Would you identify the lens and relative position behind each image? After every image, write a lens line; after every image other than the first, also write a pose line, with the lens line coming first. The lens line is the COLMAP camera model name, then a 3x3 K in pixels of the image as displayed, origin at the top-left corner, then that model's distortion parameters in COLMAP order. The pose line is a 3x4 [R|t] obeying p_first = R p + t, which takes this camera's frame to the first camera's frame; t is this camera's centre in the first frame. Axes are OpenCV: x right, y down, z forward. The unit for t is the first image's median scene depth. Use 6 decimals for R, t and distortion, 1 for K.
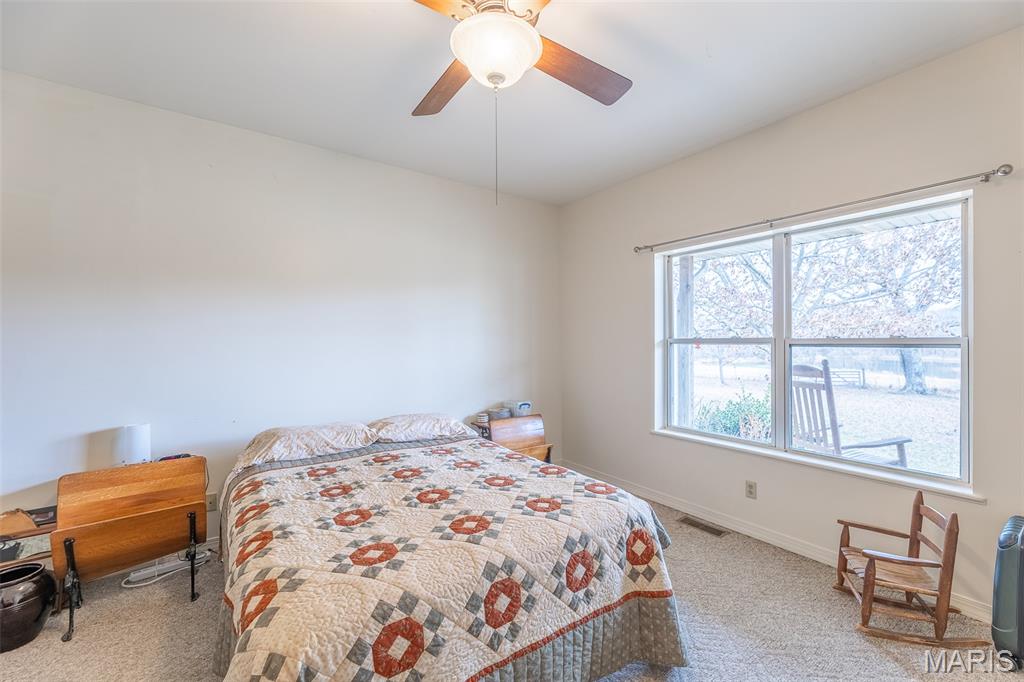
lens RADIAL K [[427.6, 0, 518.8], [0, 427.6, 339.9], [0, 0, 1]] dist [-0.000733, 0.000244]
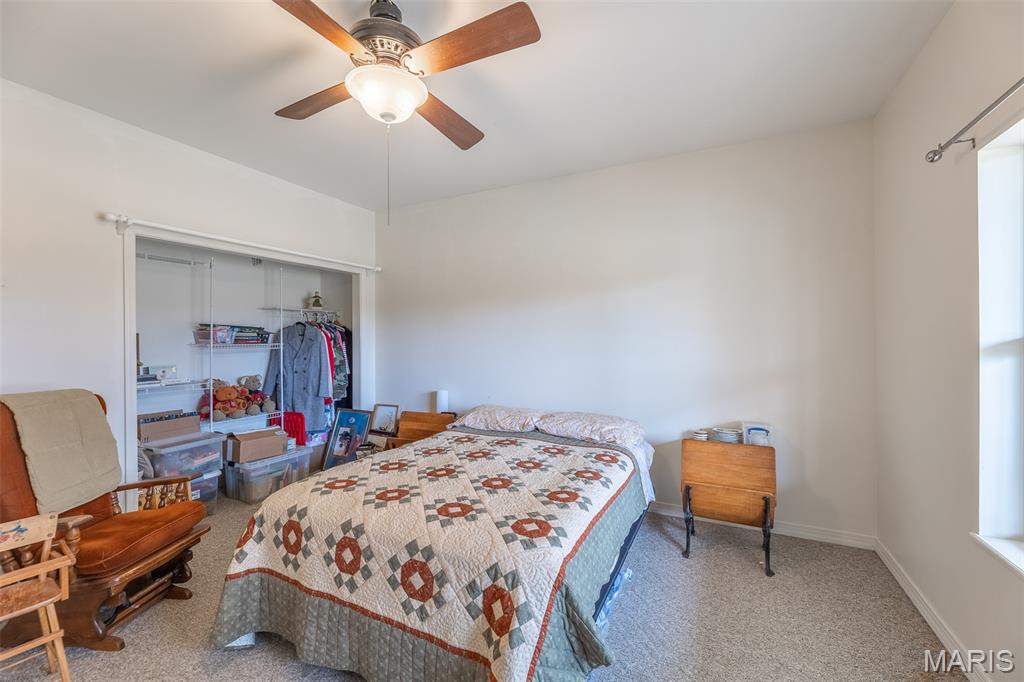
lens RADIAL K [[427.6, 0, 518.8], [0, 427.6, 339.9], [0, 0, 1]] dist [-0.000733, 0.000244]
pose [[0.450361, 0.002665, -0.892842, 1.011308], [0.002808, 0.999986, 0.004401, -0.005647], [0.892842, -0.004489, 0.450348, 0.705393]]
